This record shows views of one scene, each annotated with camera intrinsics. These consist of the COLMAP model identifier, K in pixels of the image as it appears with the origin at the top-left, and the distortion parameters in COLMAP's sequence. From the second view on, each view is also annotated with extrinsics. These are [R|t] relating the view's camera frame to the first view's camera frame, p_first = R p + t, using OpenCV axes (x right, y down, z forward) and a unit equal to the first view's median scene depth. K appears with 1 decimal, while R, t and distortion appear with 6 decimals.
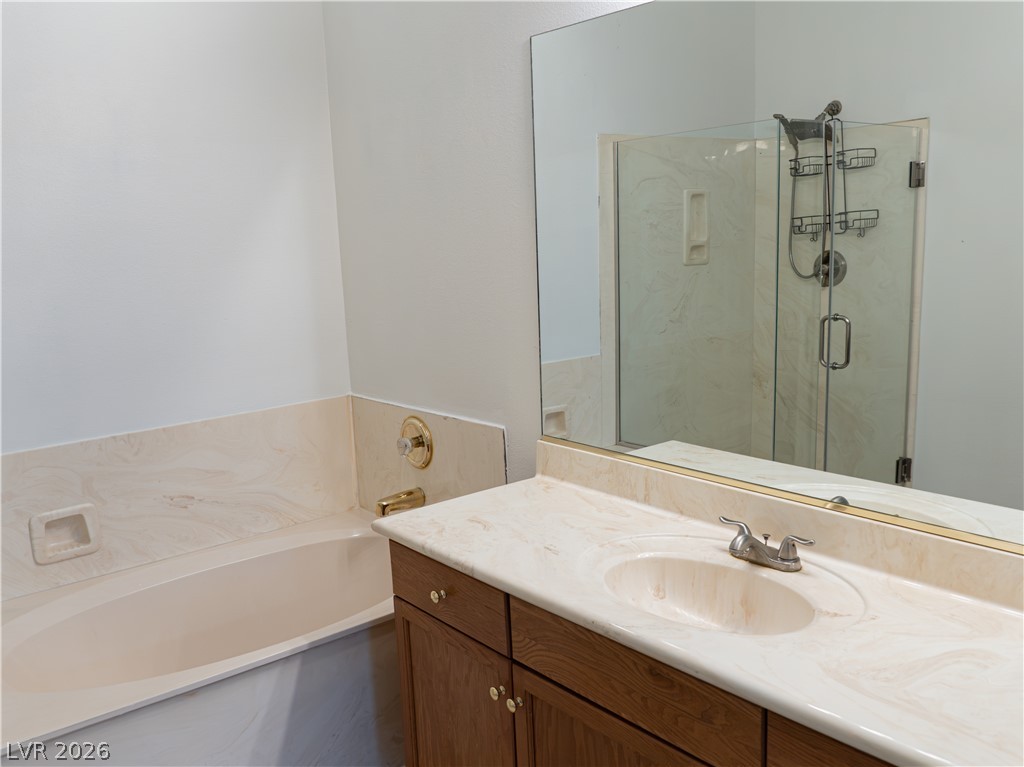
lens RADIAL K [[882.9, 0, 512.0], [0, 882.9, 383.5], [0, 0, 1]] dist [-0.045583, -0.003169]
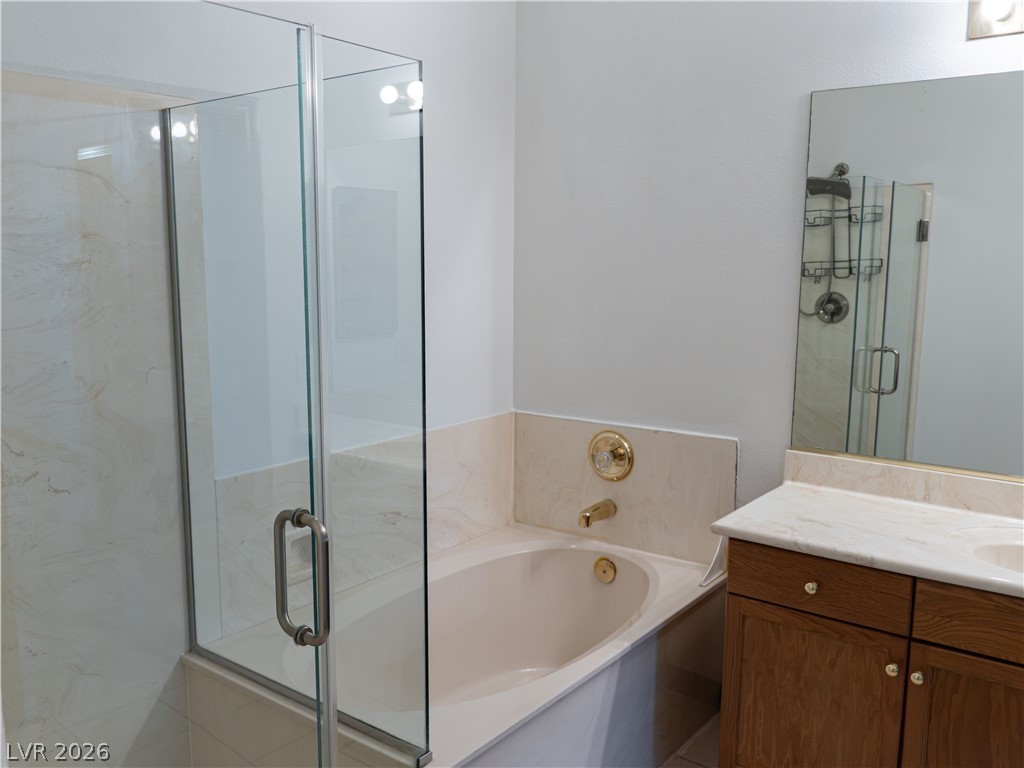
lens RADIAL K [[864.9, 0, 512.0], [0, 864.9, 384.0], [0, 0, 1]] dist [-0.001736, -0.008538]
pose [[0.967205, 0.017171, 0.253416, -0.491616], [-0.007735, 0.999241, -0.038183, 0.021555], [-0.253879, 0.034971, 0.966604, 0.028935]]
